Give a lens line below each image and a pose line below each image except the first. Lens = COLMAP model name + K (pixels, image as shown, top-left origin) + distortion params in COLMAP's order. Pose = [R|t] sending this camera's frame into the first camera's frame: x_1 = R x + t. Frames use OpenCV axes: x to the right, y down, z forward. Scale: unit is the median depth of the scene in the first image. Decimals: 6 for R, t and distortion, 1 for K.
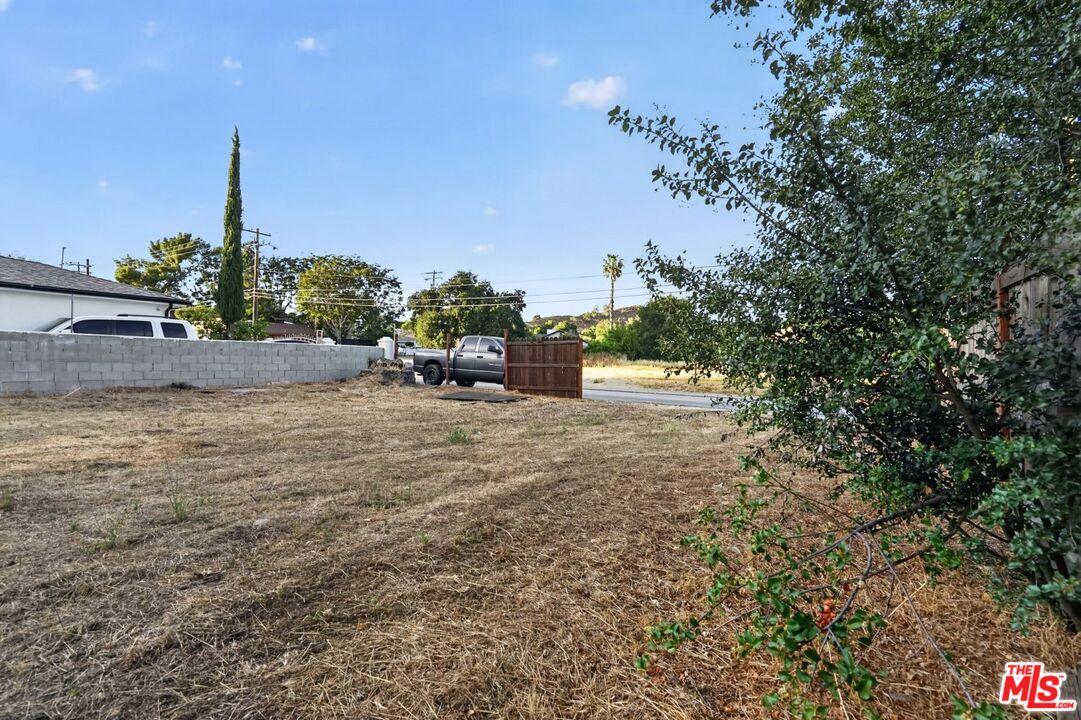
lens RADIAL K [[499.6, 0, 533.7], [0, 499.6, 365.1], [0, 0, 1]] dist [-0.059918, 0.023740]
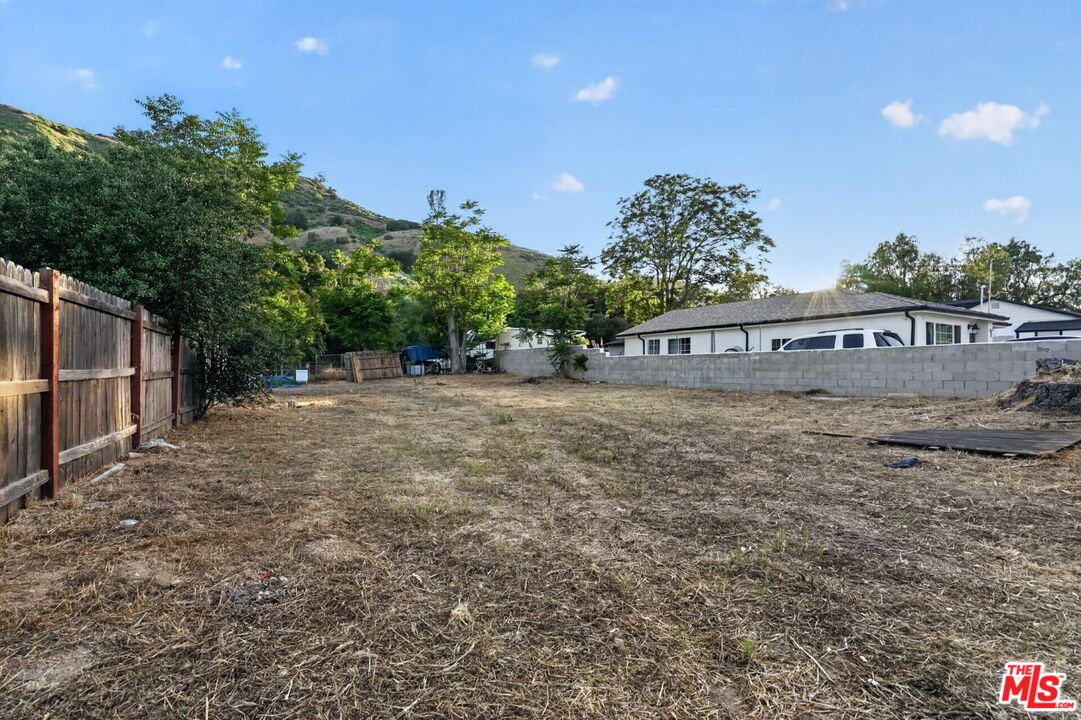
lens RADIAL K [[499.6, 0, 533.7], [0, 499.6, 365.1], [0, 0, 1]] dist [-0.059918, 0.023740]
pose [[-0.517771, -0.021983, -0.855237, 0.491289], [-0.008969, 0.999754, -0.020268, 0.008683], [0.855472, -0.002824, -0.517841, 0.873744]]
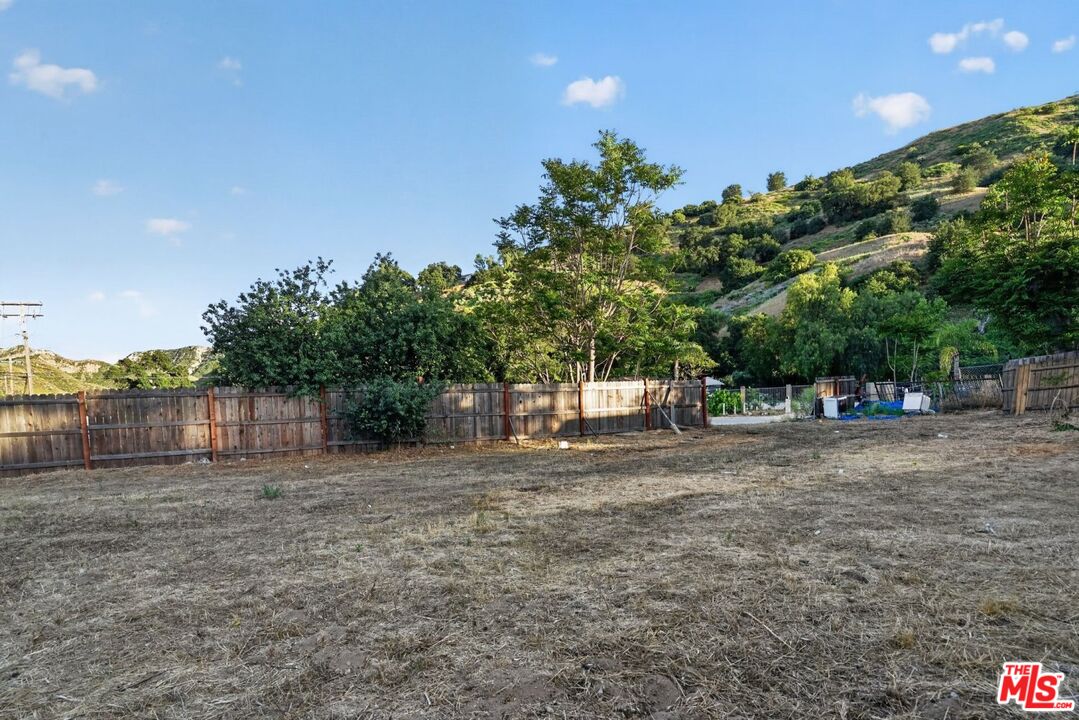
lens RADIAL K [[526.6, 0, 521.0], [0, 526.6, 418.1], [0, 0, 1]] dist [-0.050000, 0.016925]
pose [[-0.822136, -0.011824, 0.569169, -0.596912], [0.021487, 0.998427, 0.051779, -0.029773], [-0.568886, 0.054799, -0.820589, 0.783044]]
